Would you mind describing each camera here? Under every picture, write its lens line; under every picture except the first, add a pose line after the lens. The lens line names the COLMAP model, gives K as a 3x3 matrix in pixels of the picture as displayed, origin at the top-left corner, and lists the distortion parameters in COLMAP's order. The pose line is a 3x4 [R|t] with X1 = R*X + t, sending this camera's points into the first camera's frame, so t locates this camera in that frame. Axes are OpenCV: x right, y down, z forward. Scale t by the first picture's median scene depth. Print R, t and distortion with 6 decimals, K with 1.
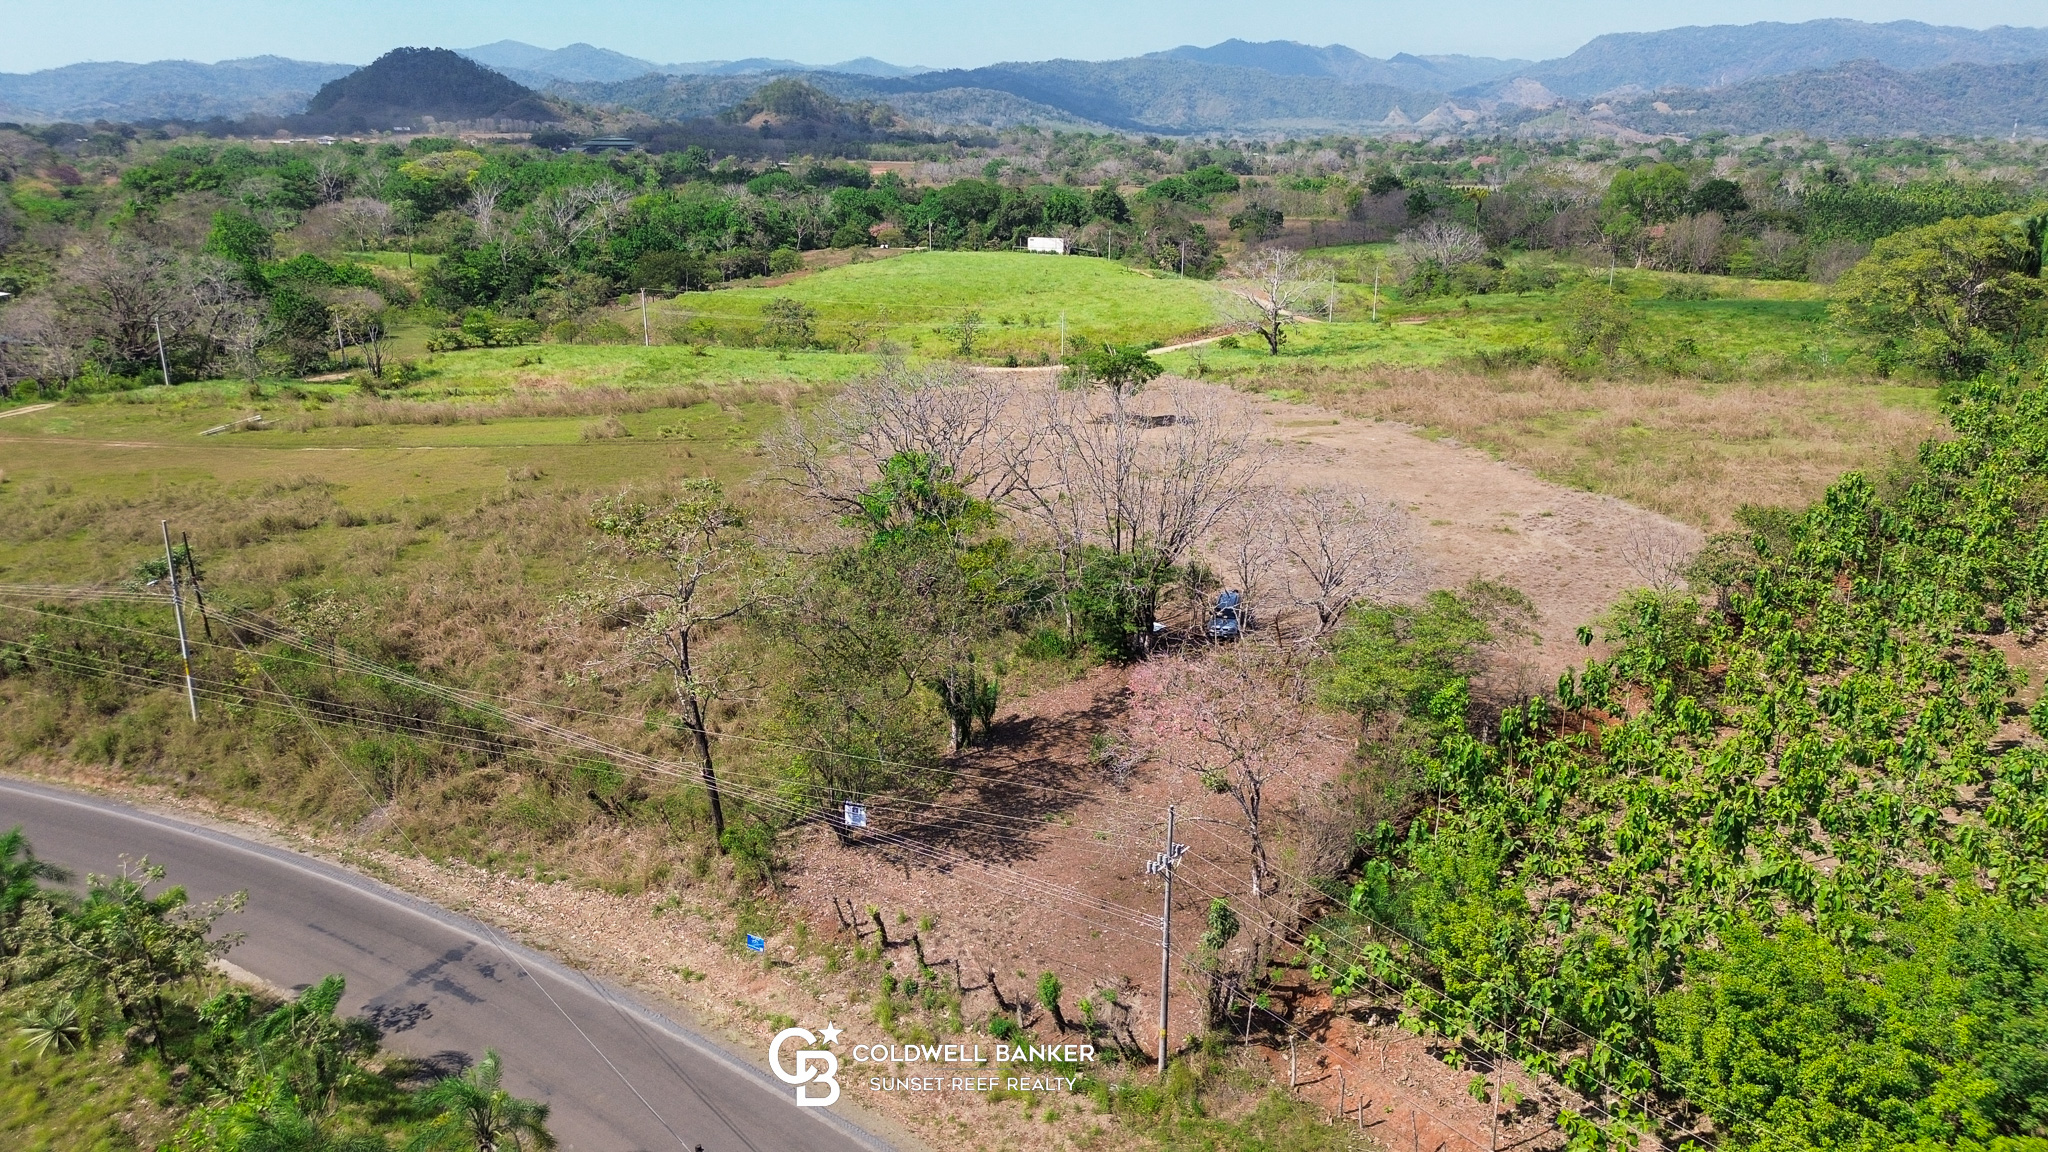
lens RADIAL K [[1450.7, 0, 1025.8], [0, 1450.7, 577.3], [0, 0, 1]] dist [0.038596, -0.017202]
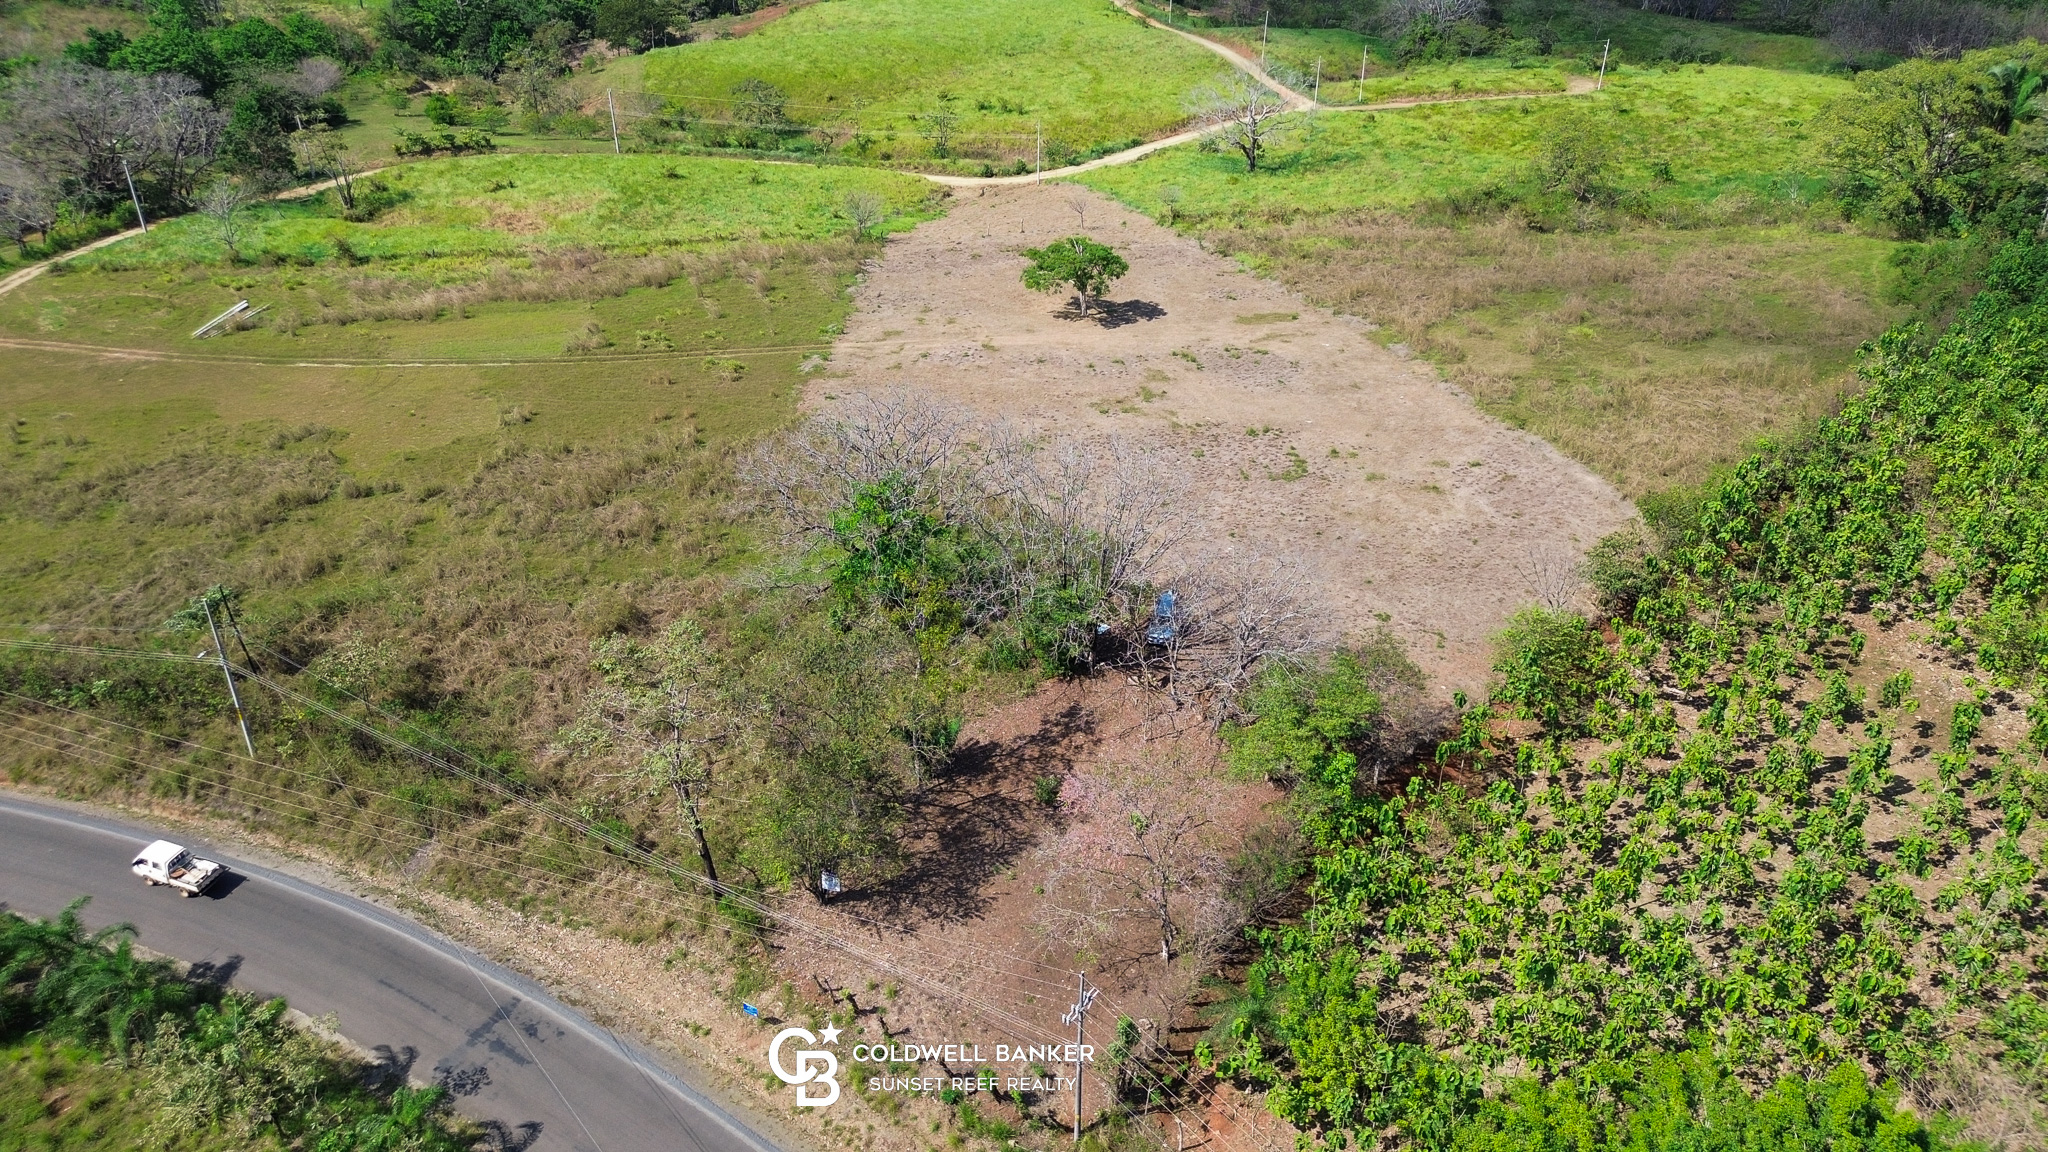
lens RADIAL K [[1450.7, 0, 1028.5], [0, 1450.7, 572.9], [0, 0, 1]] dist [0.038596, -0.017202]
pose [[0.999973, -0.001408, 0.007235, 0.031205], [-0.000246, 0.974648, 0.223742, -0.307751], [-0.007366, -0.223738, 0.974622, -0.087828]]
